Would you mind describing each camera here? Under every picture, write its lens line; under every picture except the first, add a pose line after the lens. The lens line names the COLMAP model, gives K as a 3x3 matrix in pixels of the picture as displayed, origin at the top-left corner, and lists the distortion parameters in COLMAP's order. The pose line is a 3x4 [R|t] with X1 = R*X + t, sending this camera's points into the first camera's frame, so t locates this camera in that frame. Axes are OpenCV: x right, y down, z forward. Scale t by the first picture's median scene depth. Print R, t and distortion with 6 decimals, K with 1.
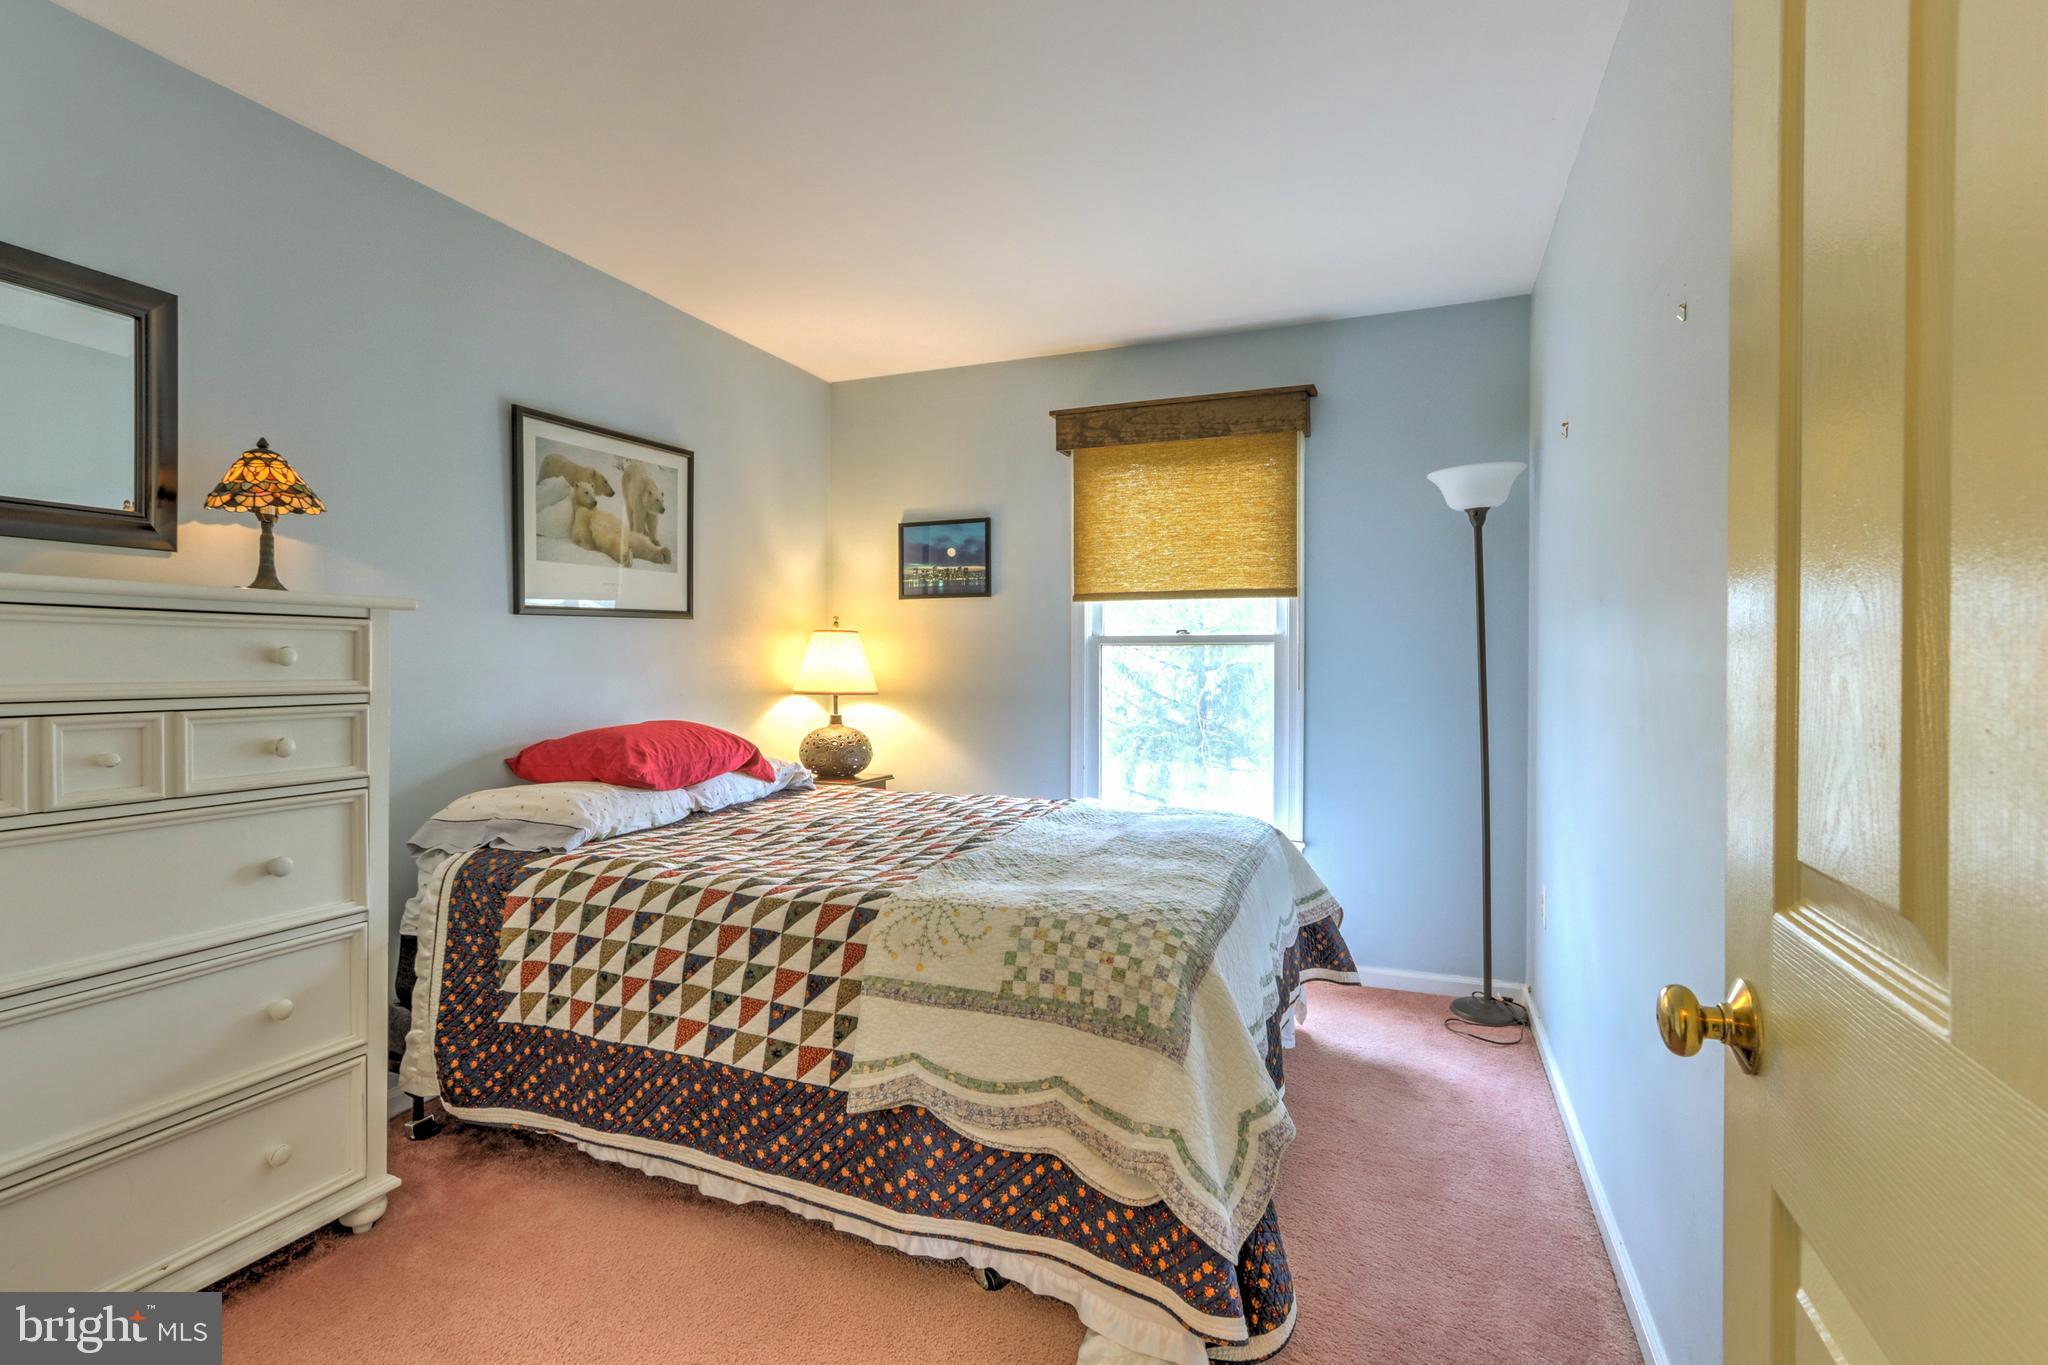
lens RADIAL K [[961.2, 0, 1024.0], [0, 961.2, 674.1], [0, 0, 1]] dist [0.003456, 0.001827]
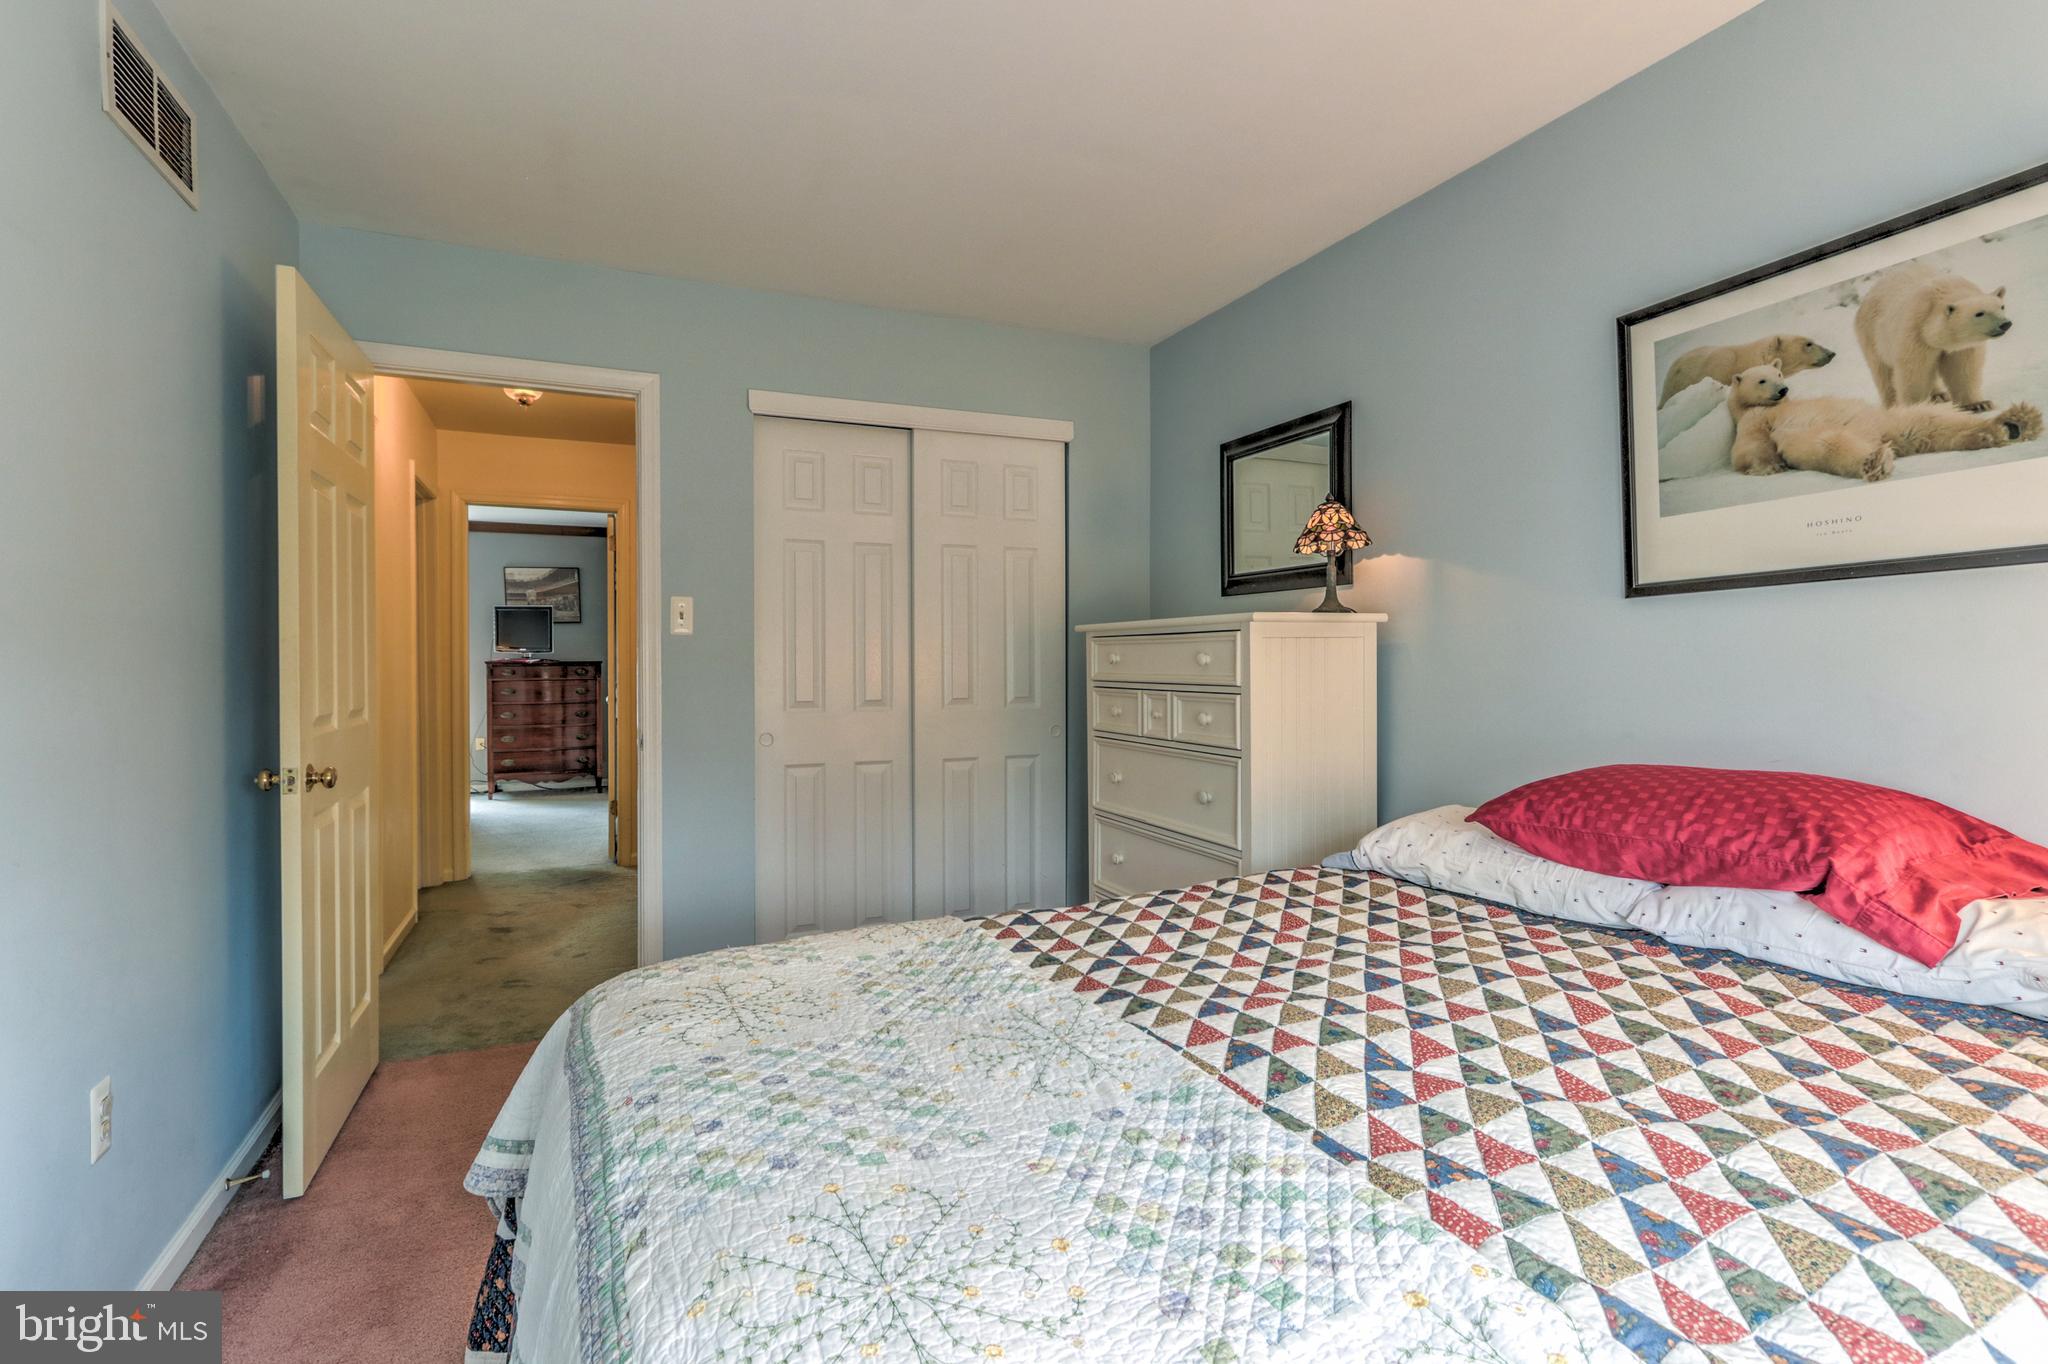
lens RADIAL K [[961.2, 0, 1024.6], [0, 961.2, 670.8], [0, 0, 1]] dist [0.003456, 0.001827]
pose [[-0.688857, 0.010147, -0.724826, 0.312569], [-0.003968, 0.999834, 0.017768, -0.015990], [0.724886, 0.015116, -0.688703, 1.103084]]
